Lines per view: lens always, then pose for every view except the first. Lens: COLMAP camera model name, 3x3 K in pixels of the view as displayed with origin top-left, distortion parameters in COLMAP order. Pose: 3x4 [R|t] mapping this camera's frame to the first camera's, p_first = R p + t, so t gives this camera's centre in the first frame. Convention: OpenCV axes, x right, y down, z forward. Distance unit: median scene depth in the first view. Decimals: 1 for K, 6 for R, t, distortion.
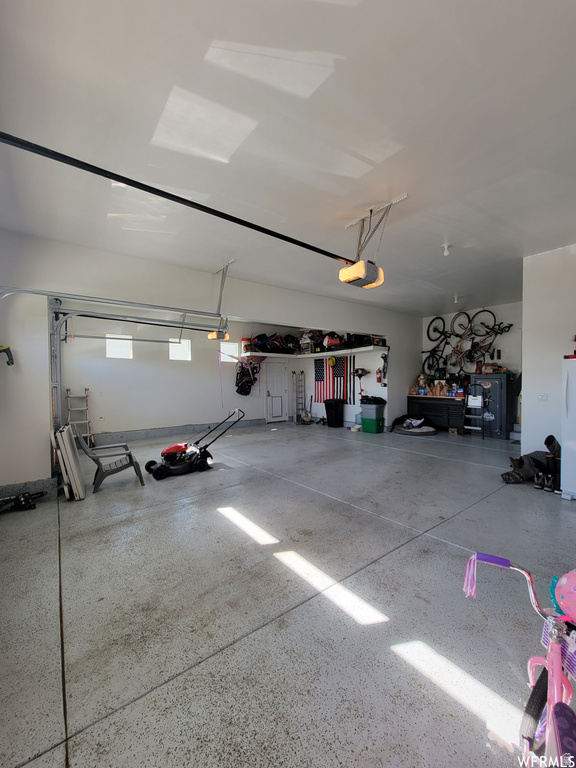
lens RADIAL K [[315.5, 0, 285.5], [0, 315.5, 382.2], [0, 0, 1]] dist [-0.002644, -0.001041]
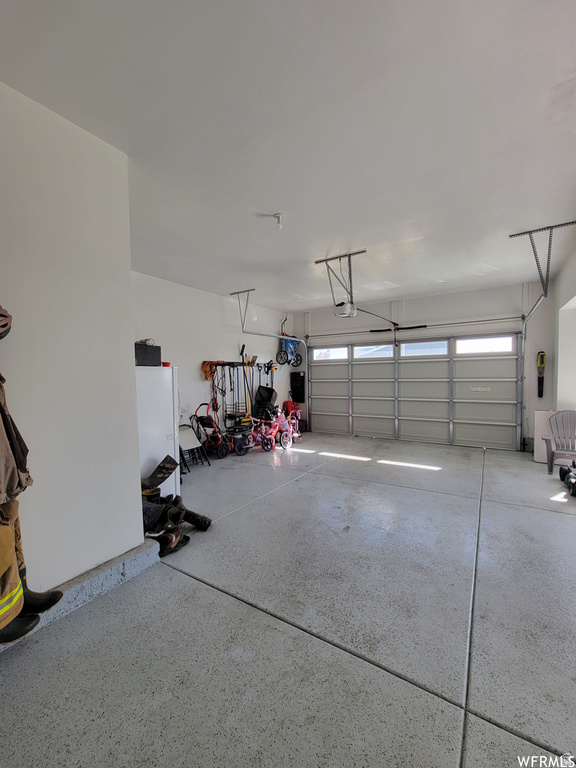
lens RADIAL K [[315.5, 0, 288.0], [0, 315.5, 385.5], [0, 0, 1]] dist [-0.002644, -0.001041]
pose [[-0.935305, 0.036803, -0.351924, 0.894567], [0.024278, 0.998907, 0.039940, -0.044498], [0.353009, 0.028812, -0.935176, 2.024356]]
